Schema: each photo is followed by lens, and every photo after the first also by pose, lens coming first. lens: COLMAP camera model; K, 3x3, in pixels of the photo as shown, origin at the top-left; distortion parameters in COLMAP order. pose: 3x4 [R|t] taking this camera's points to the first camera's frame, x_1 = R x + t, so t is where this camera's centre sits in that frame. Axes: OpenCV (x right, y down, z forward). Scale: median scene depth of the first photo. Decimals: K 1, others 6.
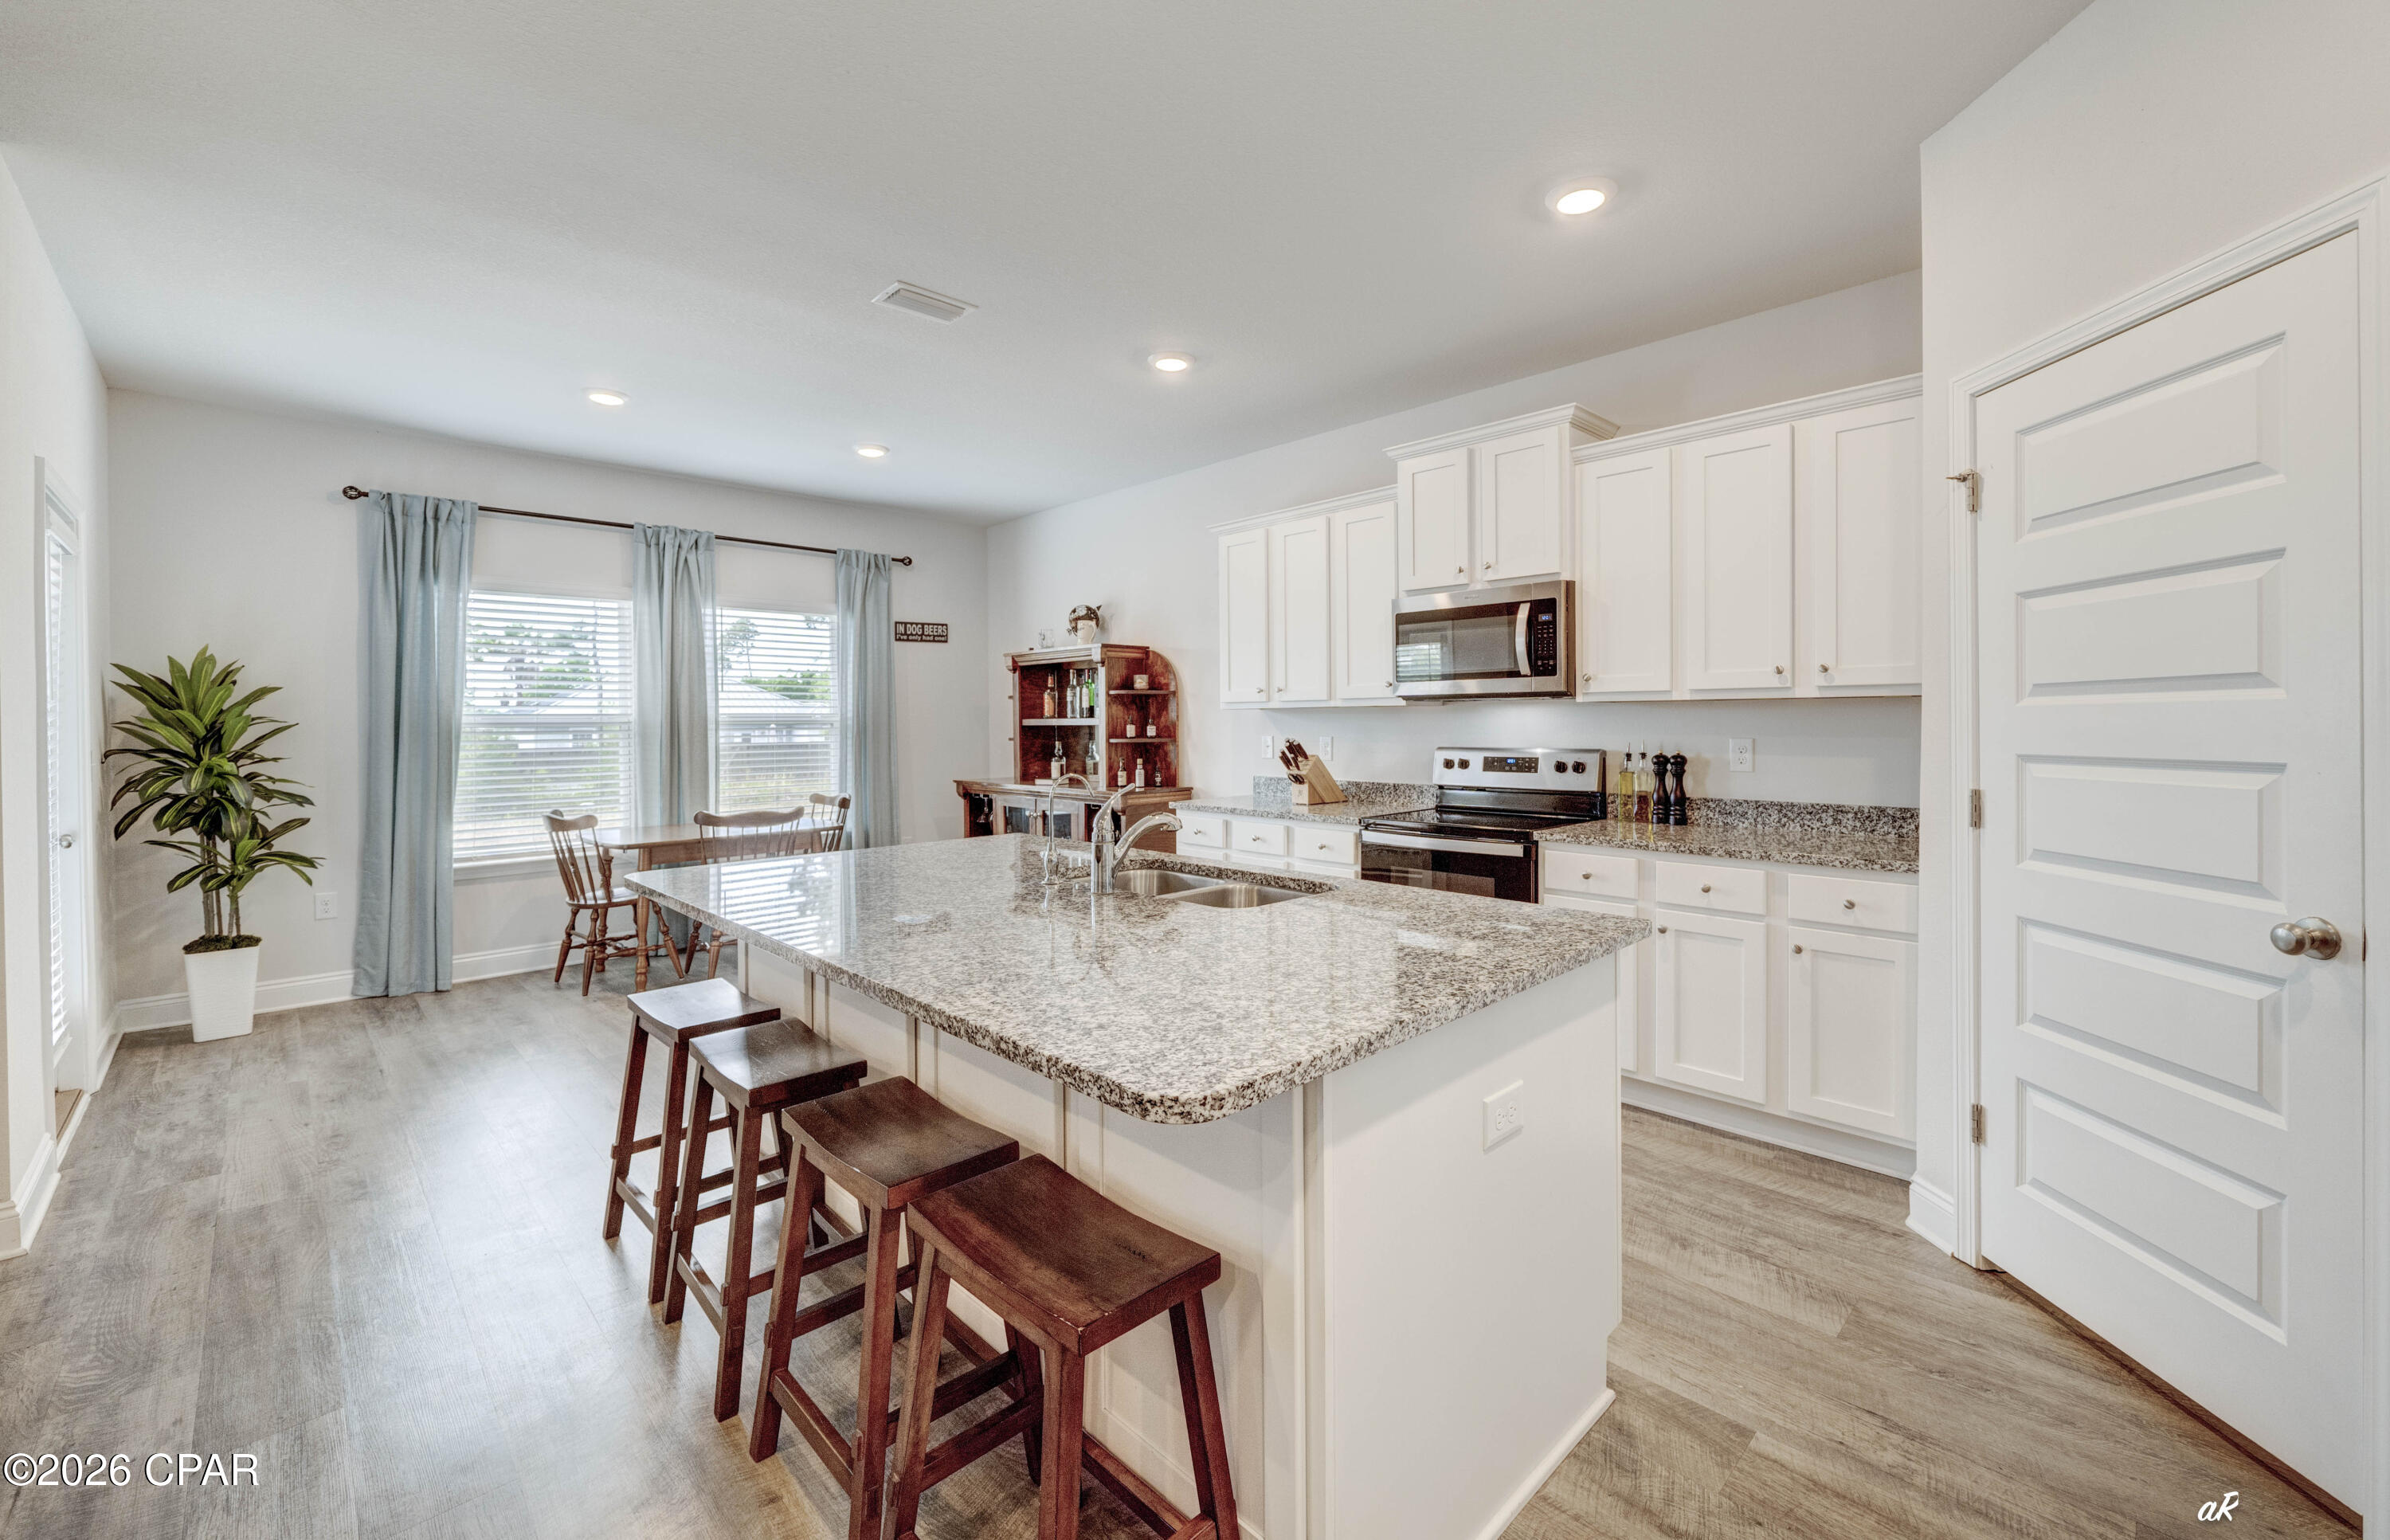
lens RADIAL K [[944.4, 0, 1241.3], [0, 944.4, 729.3], [0, 0, 1]] dist [-0.000181, -0.000106]
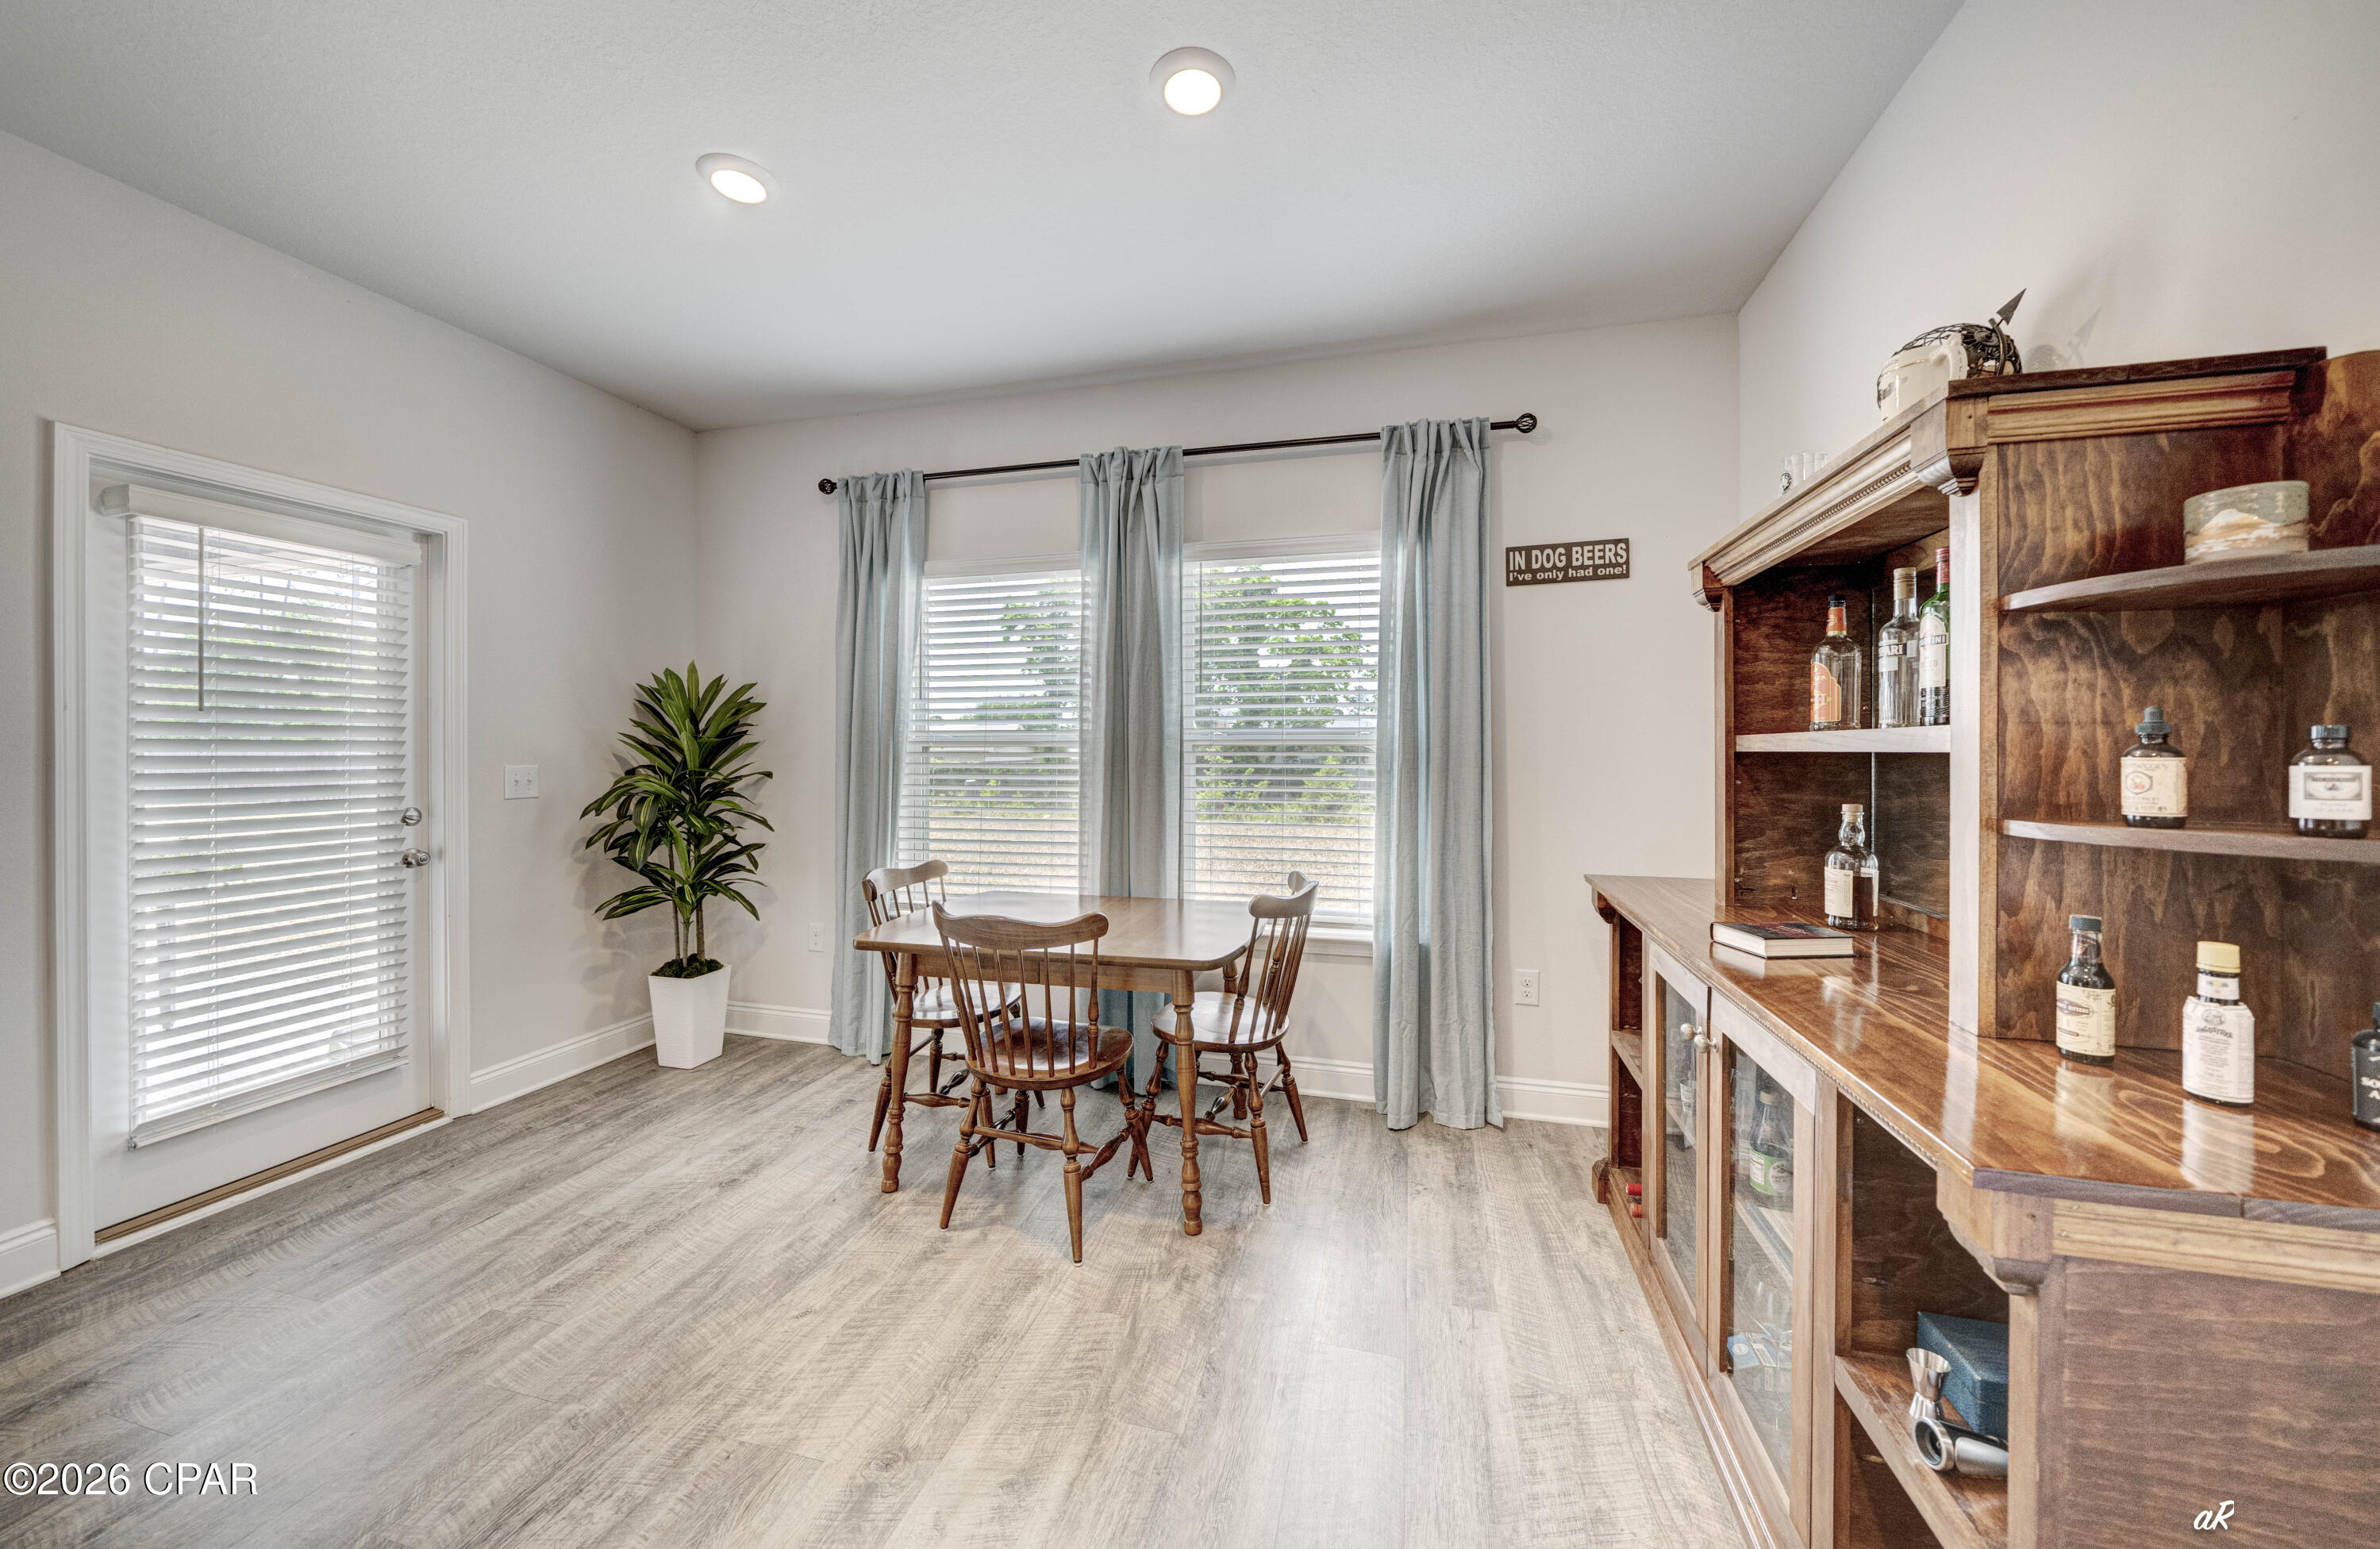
lens RADIAL K [[821.1, 0, 1201.2], [0, 821.1, 744.6], [0, 0, 1]] dist [0.001468, -0.000049]
pose [[0.485466, 0.003463, -0.874249, -0.065949], [-0.011879, 0.999926, -0.002636, -0.004263], [0.874175, 0.011665, 0.485471, 0.765597]]
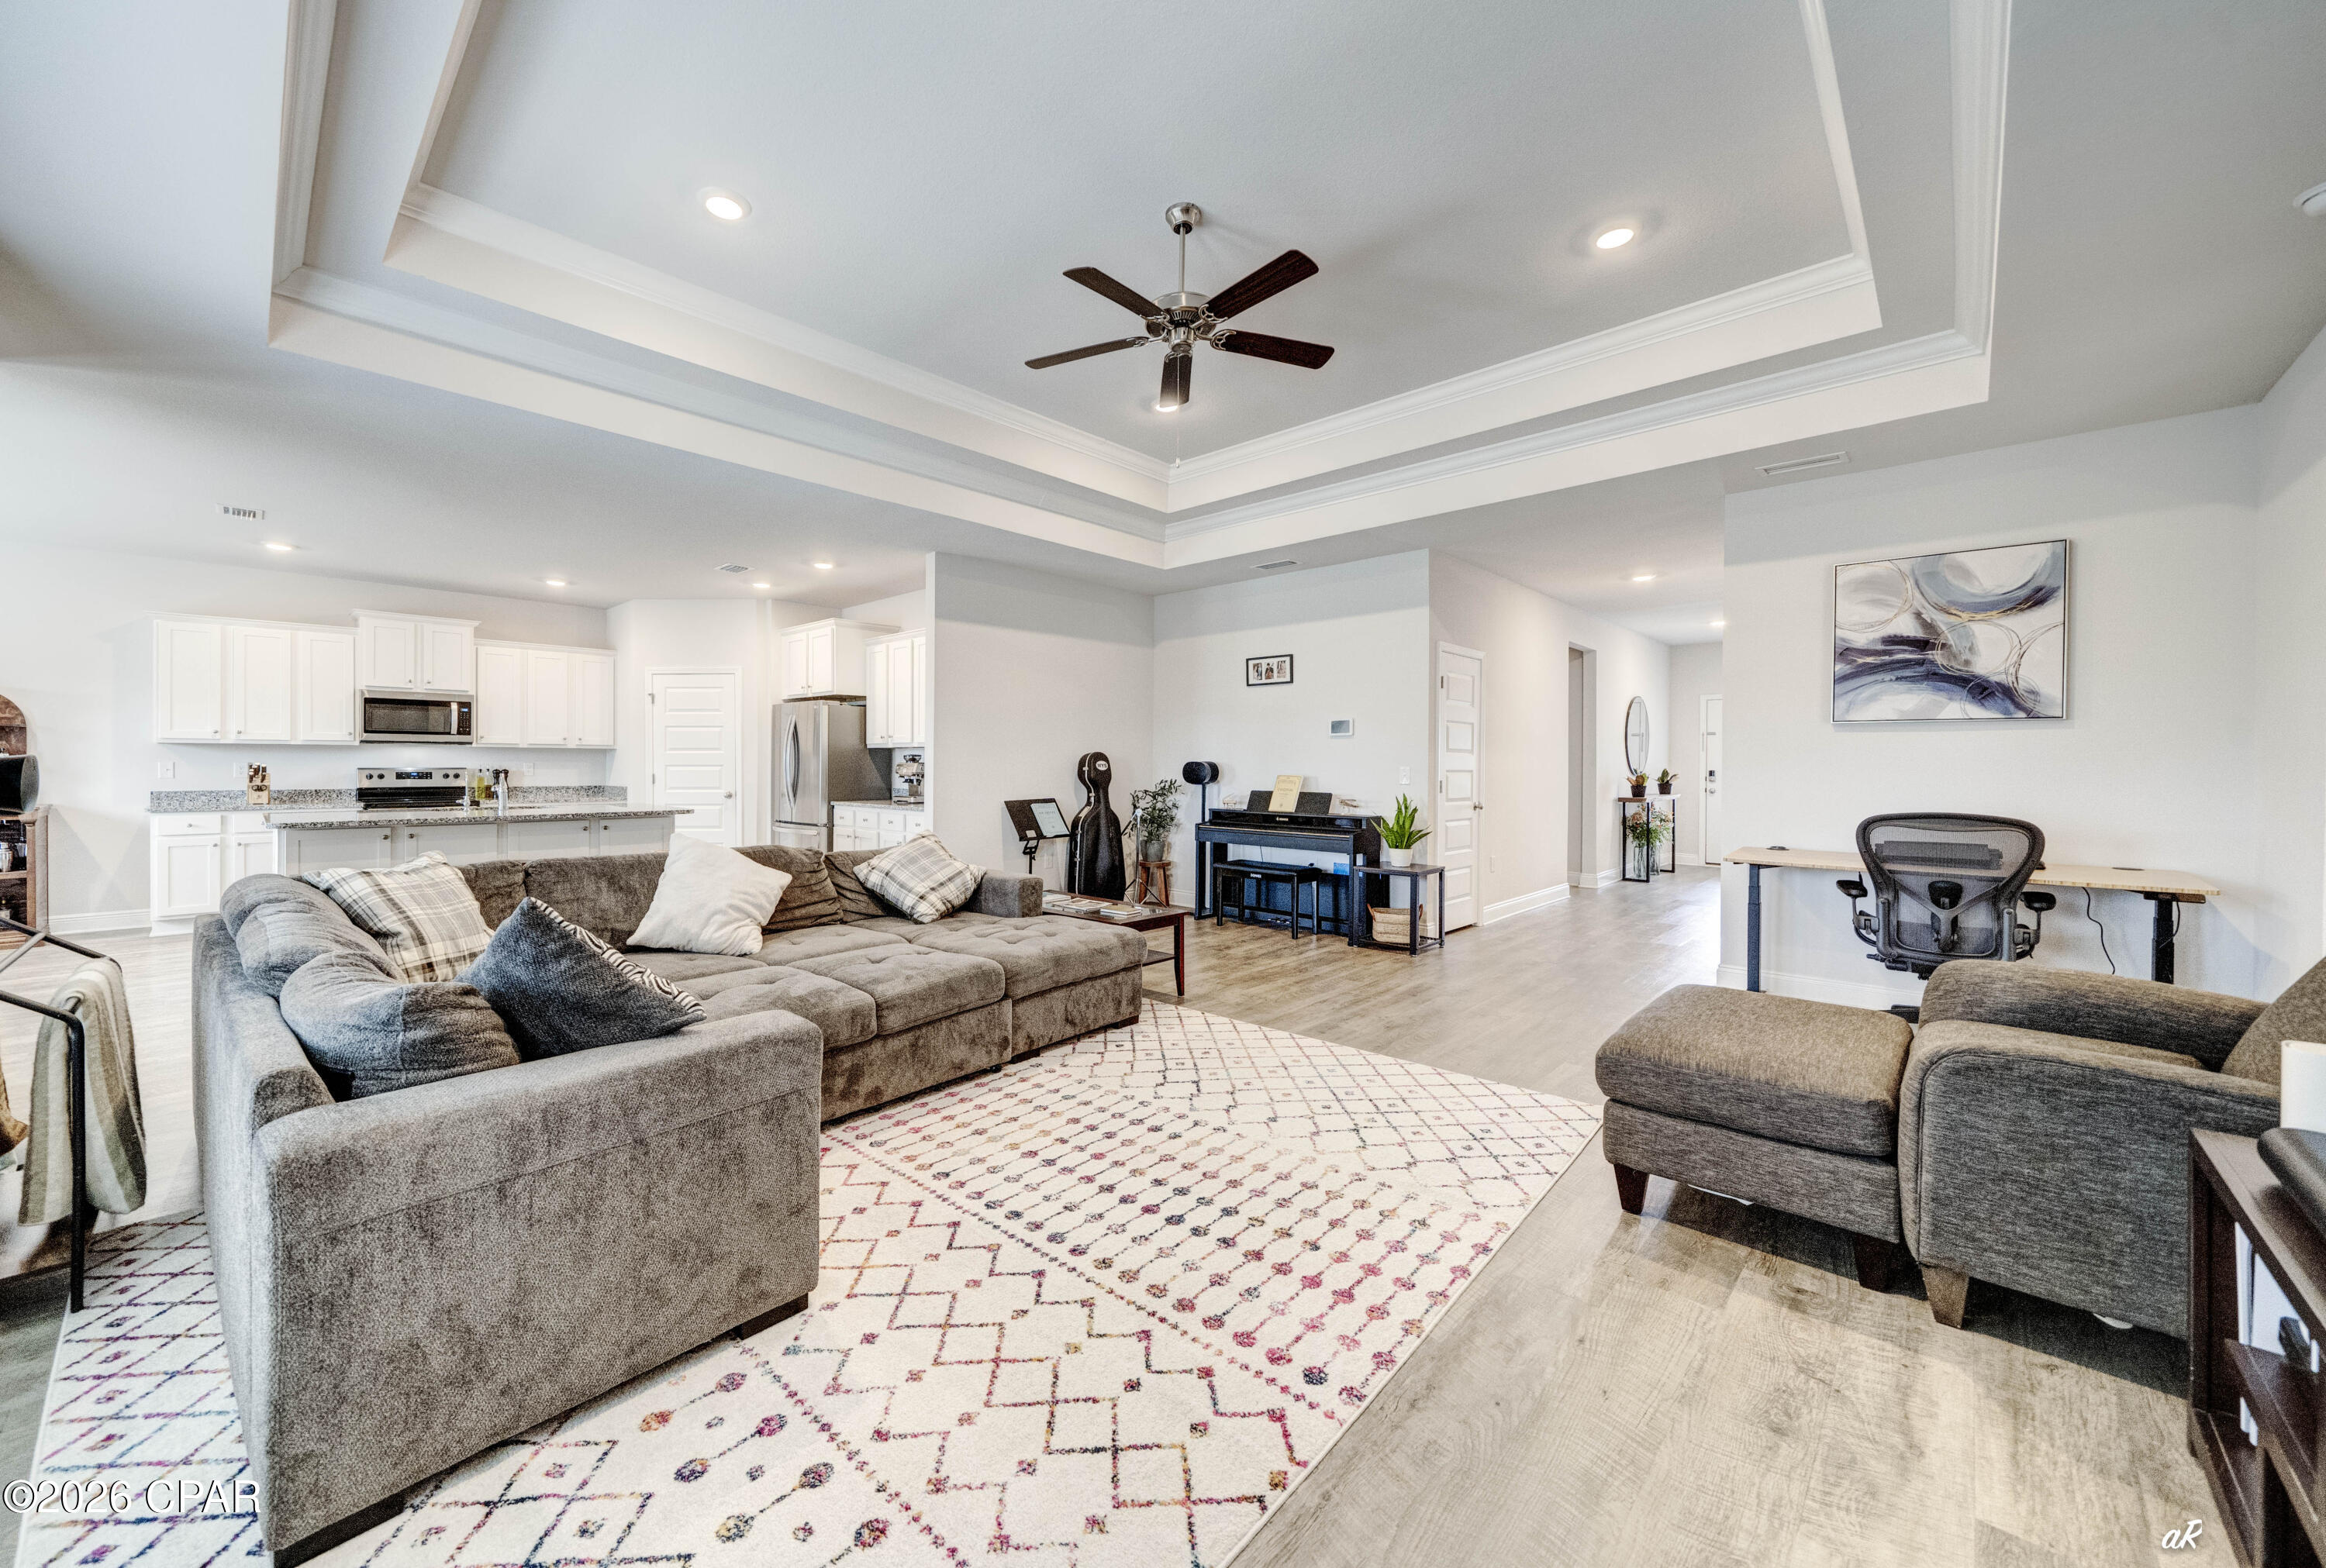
lens RADIAL K [[844.8, 0, 1100.3], [0, 844.8, 772.0], [0, 0, 1]] dist [-0.000694, 0.000346]
pose [[0.013435, -0.003485, 0.999904, -1.143407], [0.002690, 0.999990, 0.003449, 0.019946], [-0.999906, 0.002643, 0.013444, -0.384374]]
